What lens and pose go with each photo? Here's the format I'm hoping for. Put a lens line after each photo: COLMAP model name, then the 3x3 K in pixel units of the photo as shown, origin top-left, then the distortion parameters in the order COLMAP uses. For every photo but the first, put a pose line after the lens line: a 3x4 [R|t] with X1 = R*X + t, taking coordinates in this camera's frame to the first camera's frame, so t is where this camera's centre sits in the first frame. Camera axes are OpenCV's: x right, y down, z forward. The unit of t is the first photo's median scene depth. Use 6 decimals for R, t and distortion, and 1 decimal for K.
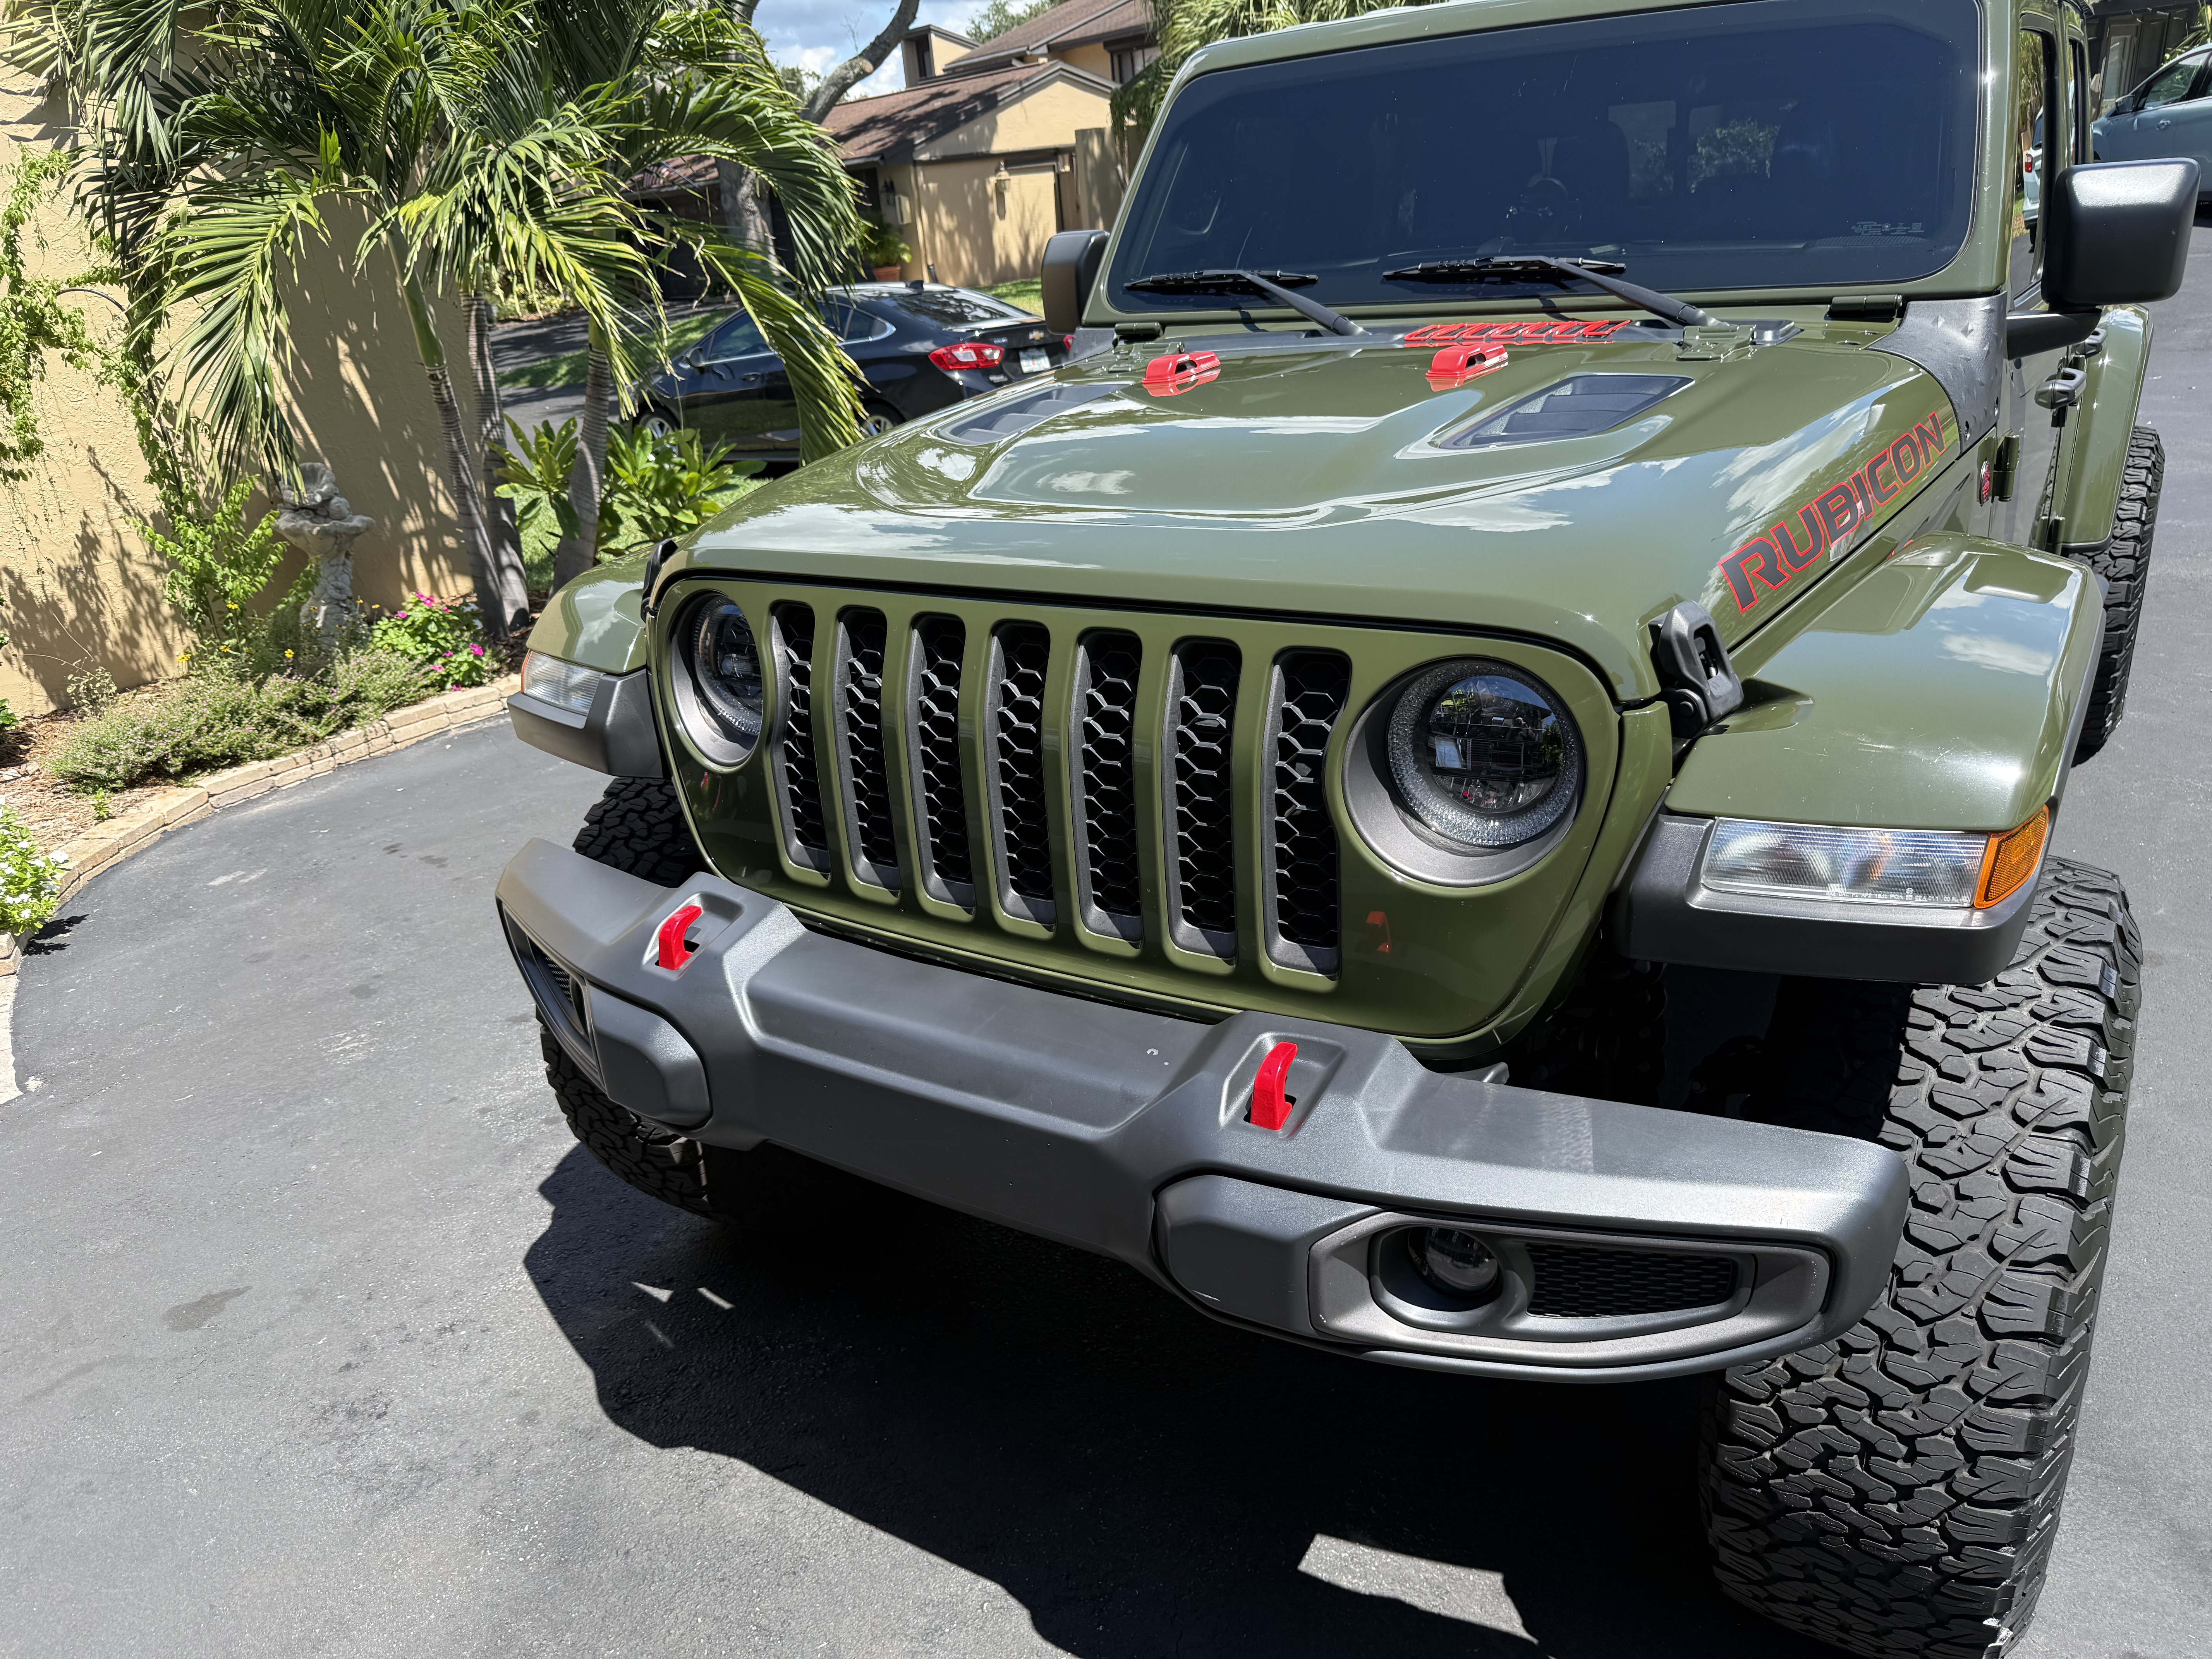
lens RADIAL K [[1671.6, 0, 1107.4], [0, 1671.6, 846.3], [0, 0, 1]] dist [-0.053302, 0.054933]
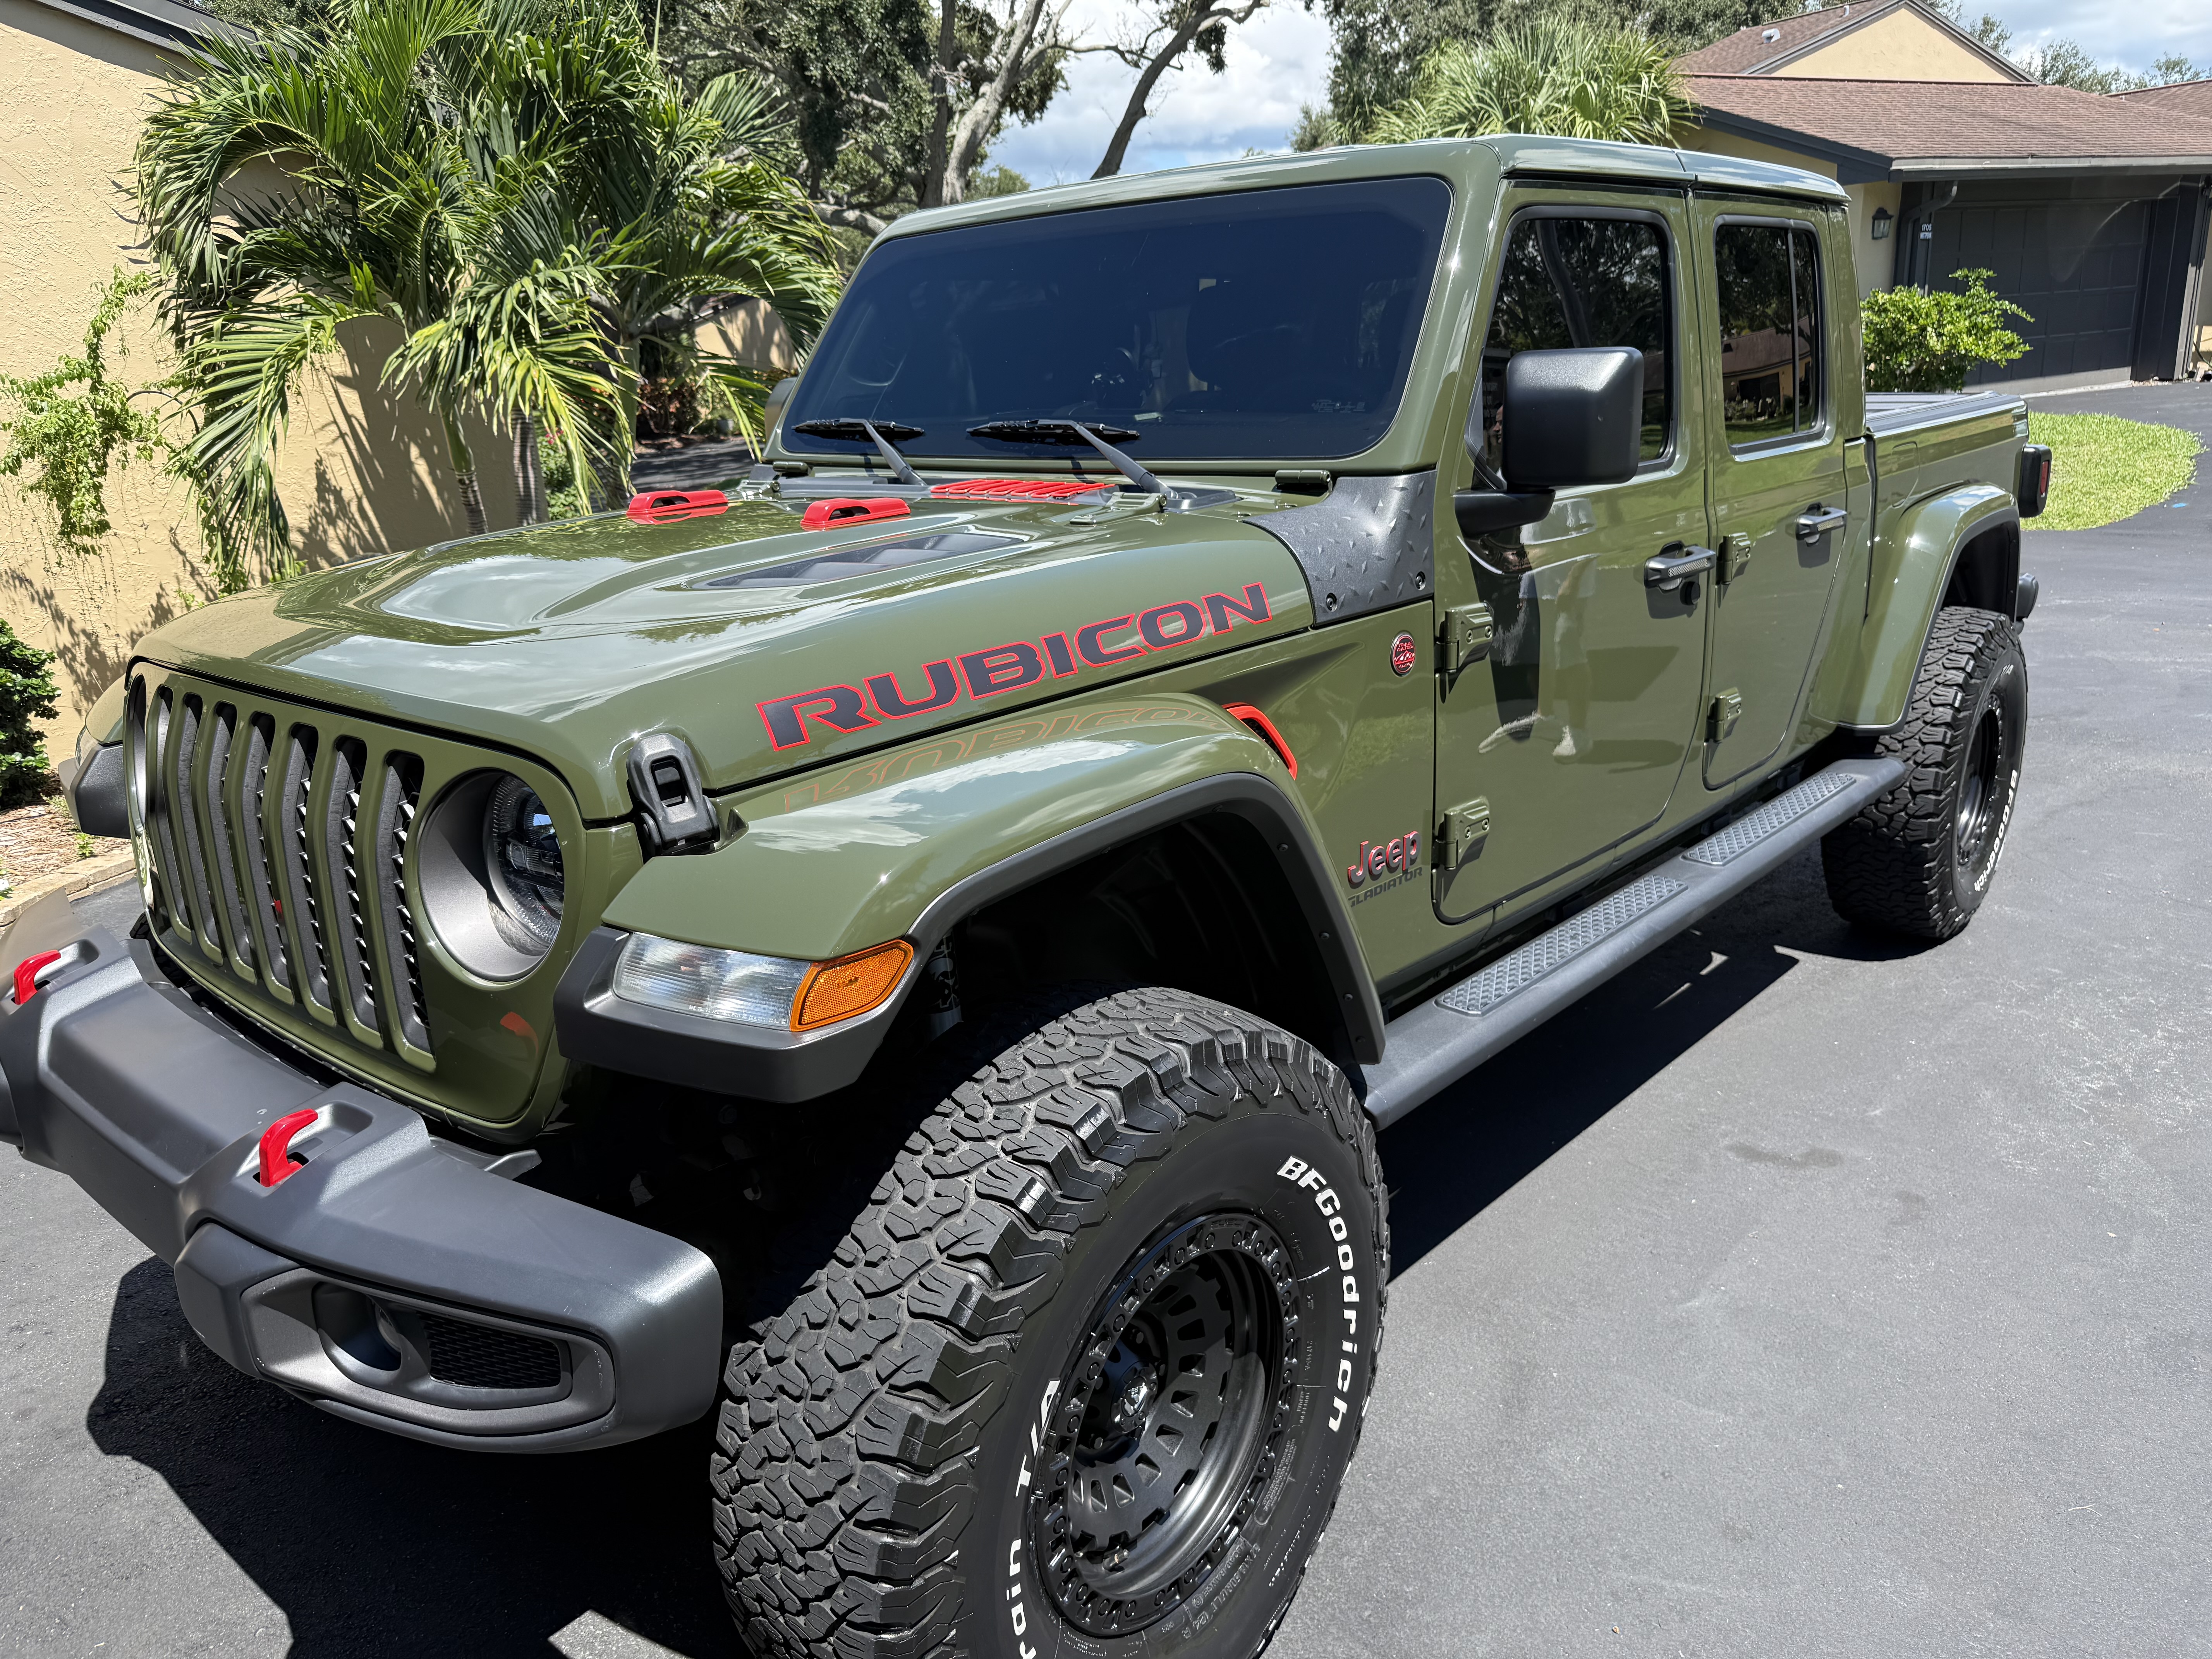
lens RADIAL K [[1649.3, 0, 1106.0], [0, 1649.3, 829.5], [0, 0, 1]] dist [0.020801, -0.034640]
pose [[0.988220, 0.073808, -0.134068, 0.210270], [-0.084739, 0.993366, -0.077740, -0.006852], [0.127440, 0.088185, 0.987918, -0.010102]]
